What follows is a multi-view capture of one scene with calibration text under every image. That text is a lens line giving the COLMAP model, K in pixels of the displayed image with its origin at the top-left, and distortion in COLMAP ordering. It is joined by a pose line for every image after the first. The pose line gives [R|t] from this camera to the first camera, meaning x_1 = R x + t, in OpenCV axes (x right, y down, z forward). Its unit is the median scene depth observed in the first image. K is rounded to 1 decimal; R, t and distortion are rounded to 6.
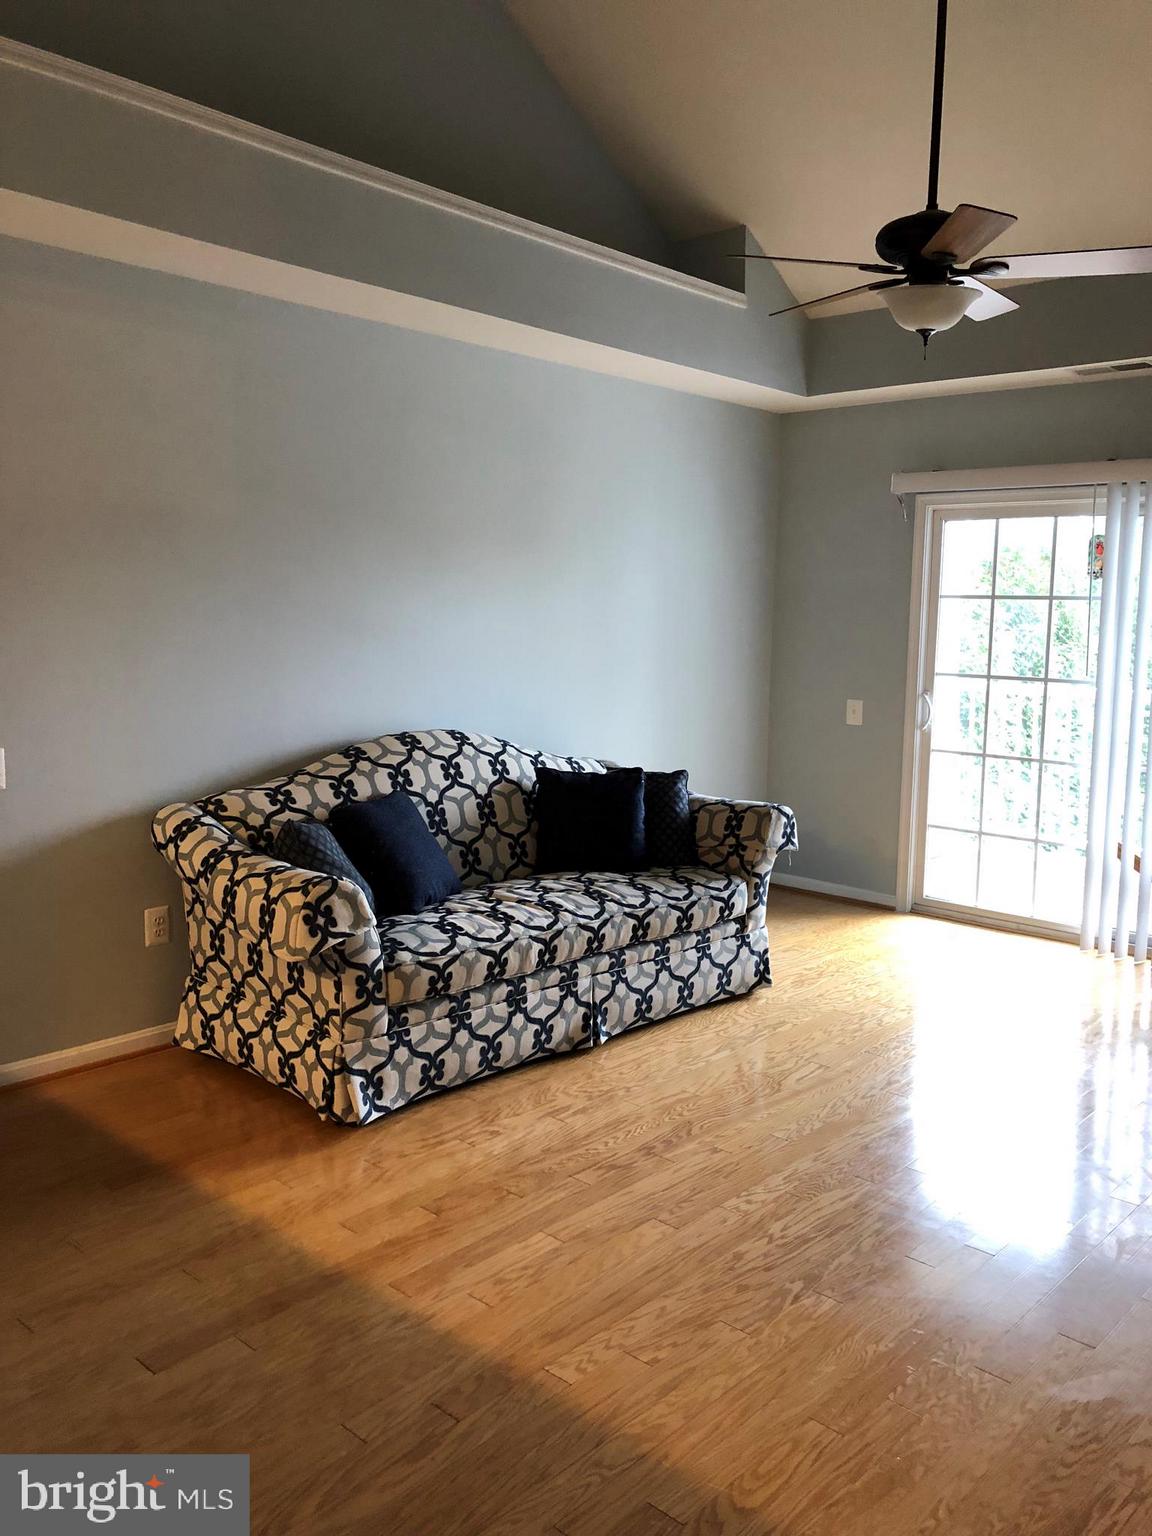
lens RADIAL K [[1255.6, 0, 567.7], [0, 1255.6, 753.9], [0, 0, 1]] dist [0.029980, -0.015937]
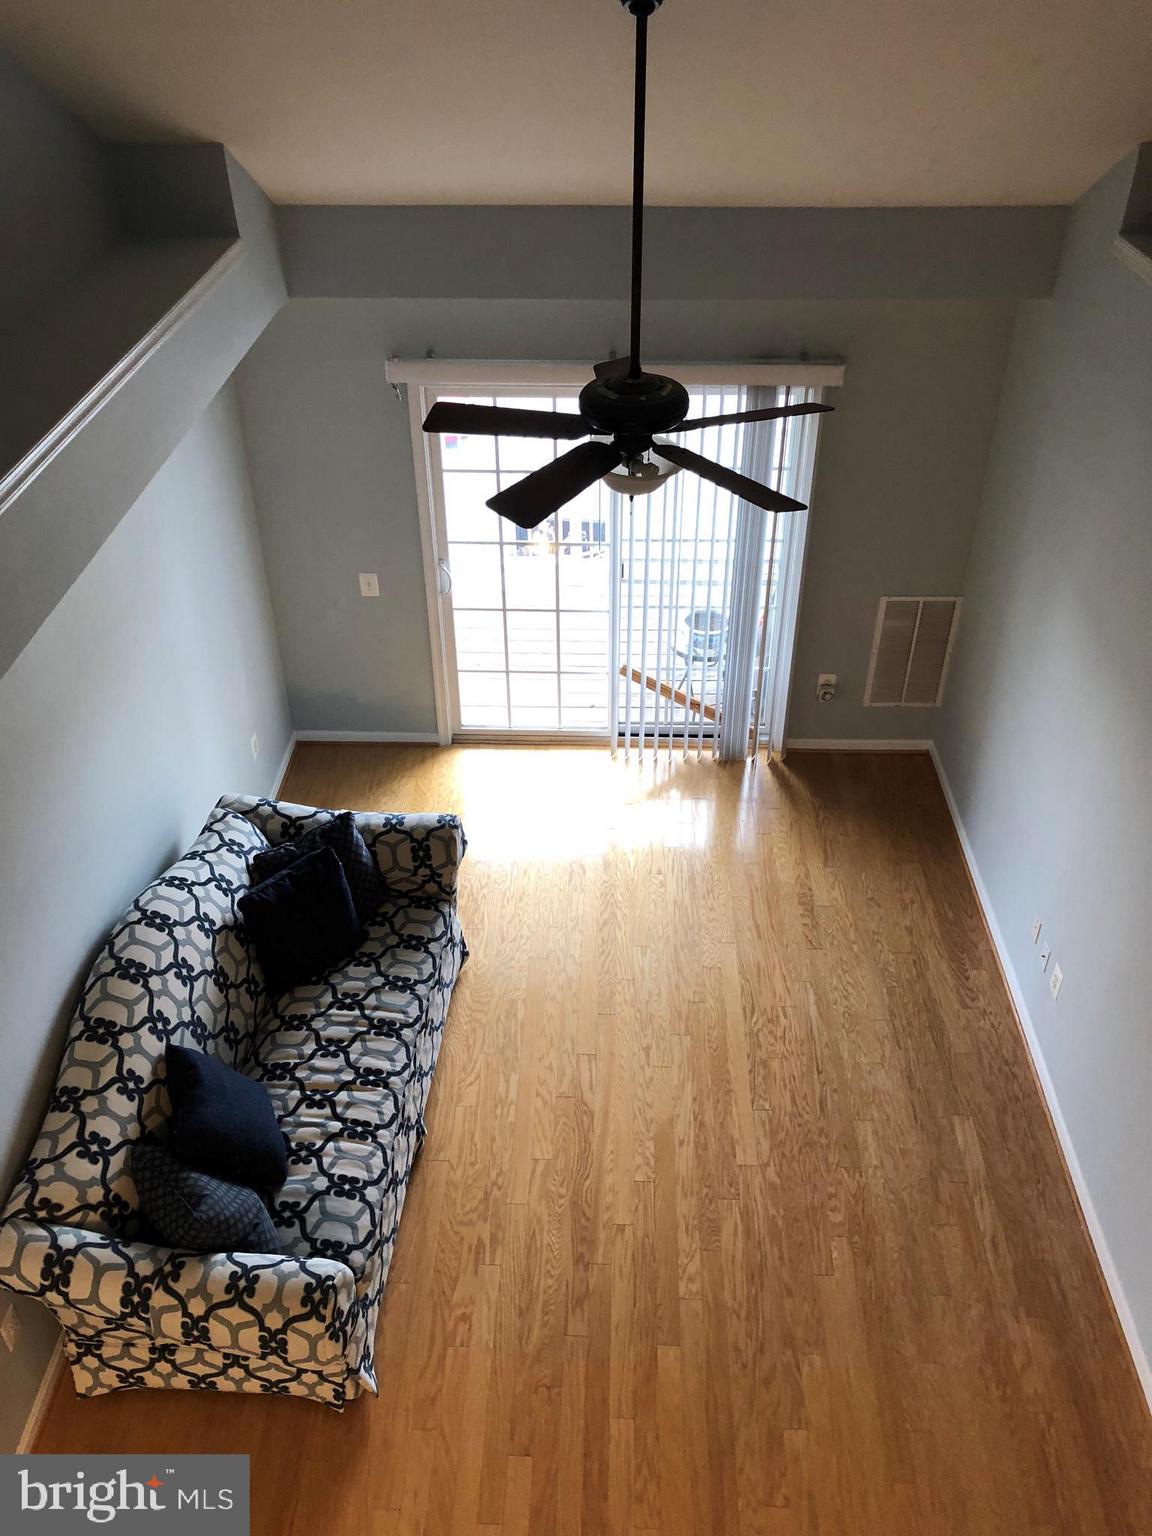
lens RADIAL K [[1255.6, 0, 575.8], [0, 1255.6, 763.9], [0, 0, 1]] dist [0.029980, -0.015937]
pose [[0.760456, -0.402211, 0.509836, -0.323560], [0.097507, 0.846922, 0.522700, -0.644052], [-0.642027, -0.347778, 0.683266, 0.271985]]
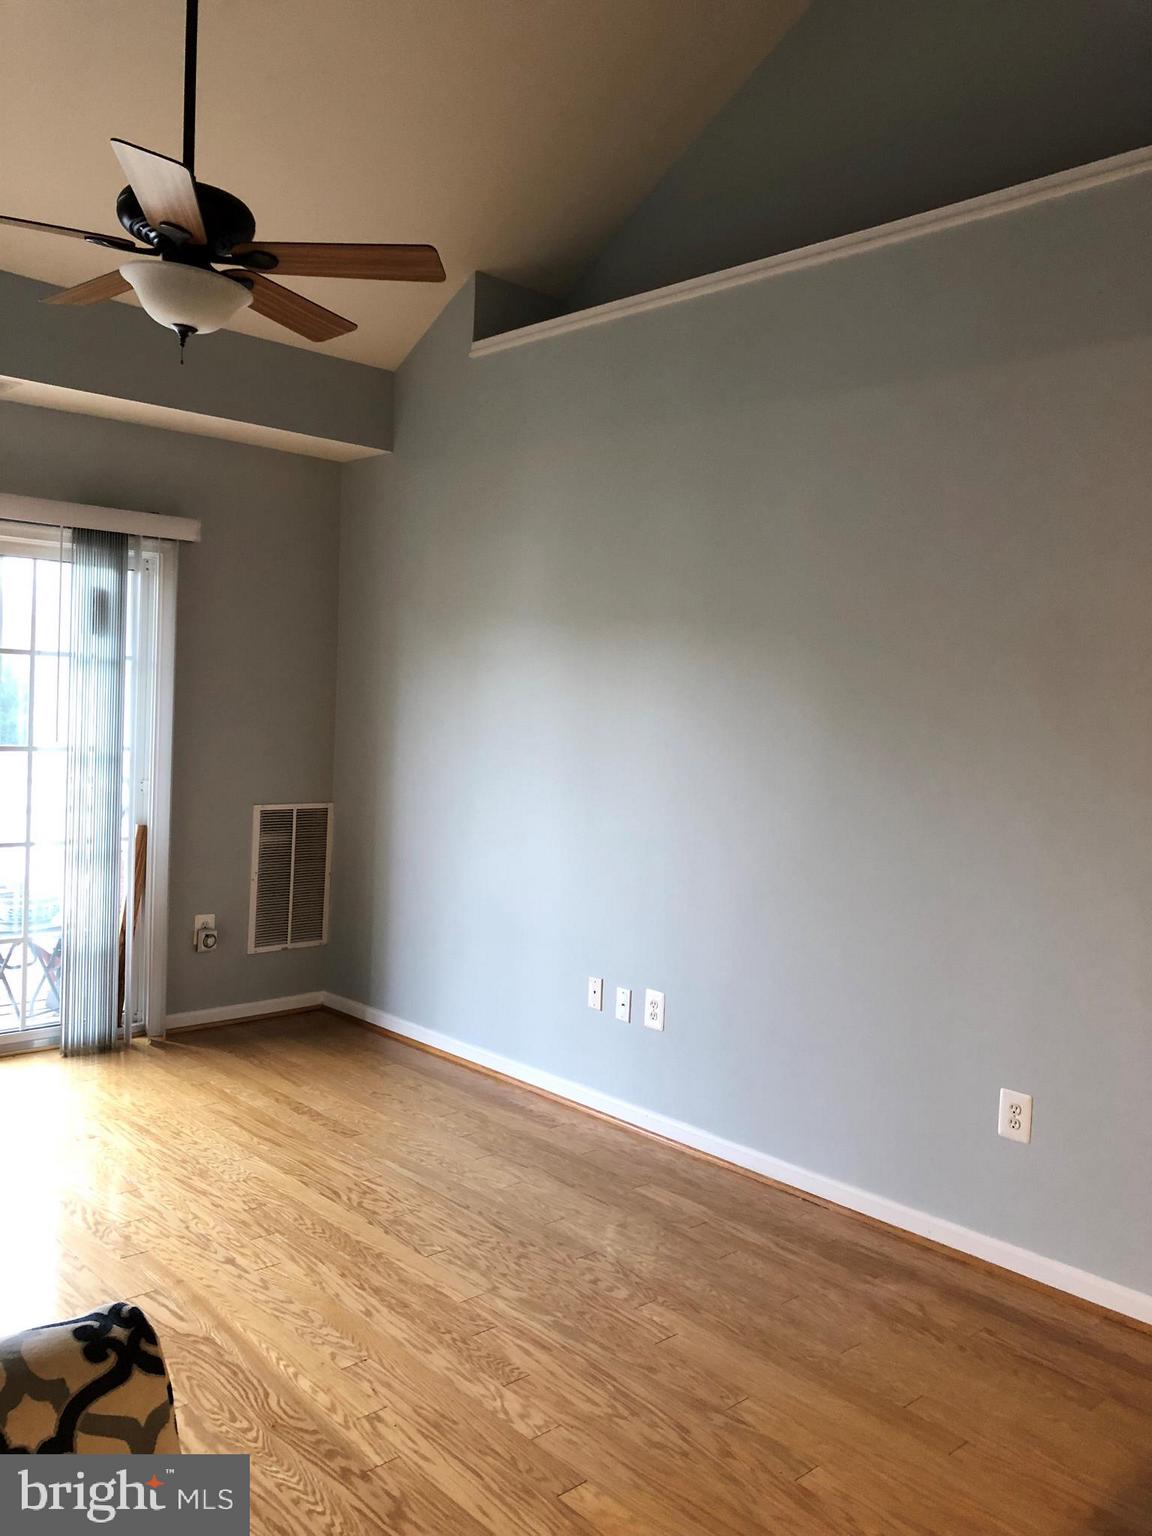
lens RADIAL K [[1255.6, 0, 570.9], [0, 1255.6, 754.5], [0, 0, 1]] dist [0.029980, -0.015937]
pose [[0.093094, -0.056774, 0.994037, -0.495114], [0.082852, 0.995352, 0.049090, -0.081278], [-0.992204, 0.077788, 0.097365, 0.667988]]
